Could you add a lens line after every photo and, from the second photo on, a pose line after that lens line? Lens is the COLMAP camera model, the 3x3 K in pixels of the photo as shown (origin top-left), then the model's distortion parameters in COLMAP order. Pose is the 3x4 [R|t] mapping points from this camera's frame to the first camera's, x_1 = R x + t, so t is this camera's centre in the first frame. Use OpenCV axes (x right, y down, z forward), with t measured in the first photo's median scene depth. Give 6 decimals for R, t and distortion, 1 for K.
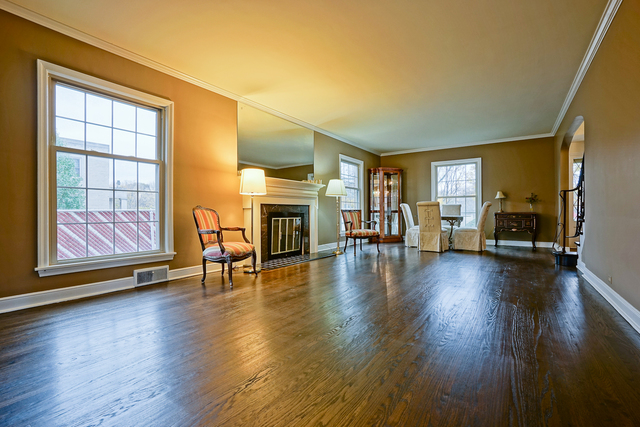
lens RADIAL K [[299.0, 0, 320.0], [0, 299.0, 213.5], [0, 0, 1]] dist [-0.001155, 0.000376]
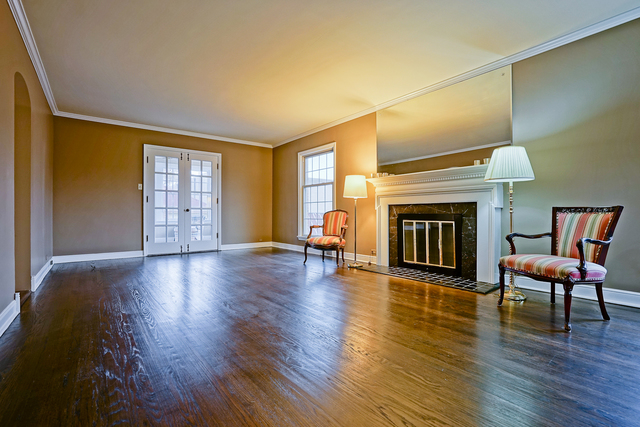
lens RADIAL K [[299.0, 0, 320.0], [0, 299.0, 213.5], [0, 0, 1]] dist [-0.001155, 0.000376]
pose [[-0.299305, 0.027784, -0.953753, 0.760817], [0.024866, 0.999464, 0.021312, -0.029793], [0.953833, -0.017338, -0.299836, 1.044313]]
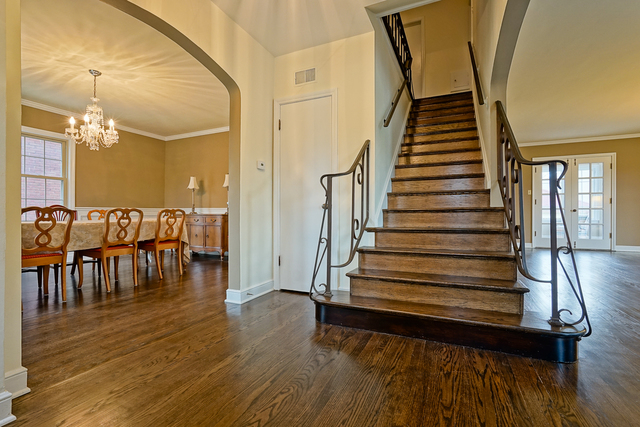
lens RADIAL K [[299.0, 0, 320.0], [0, 299.0, 213.5], [0, 0, 1]] dist [-0.001155, 0.000376]
pose [[-0.985392, 0.029124, -0.167792, 1.142981], [0.031432, 0.999444, -0.011114, -0.039087], [0.167375, -0.016225, -0.985760, 1.315838]]
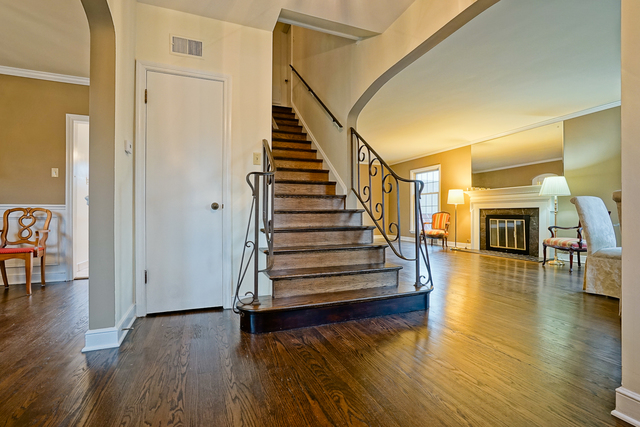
lens RADIAL K [[302.1, 0, 320.0], [0, 302.1, 213.5], [0, 0, 1]] dist [-0.002387, 0.000199]
pose [[-0.564428, 0.027422, -0.825026, 1.402262], [0.028625, 0.999497, 0.013638, -0.050467], [0.824986, -0.015919, -0.564929, 1.151279]]
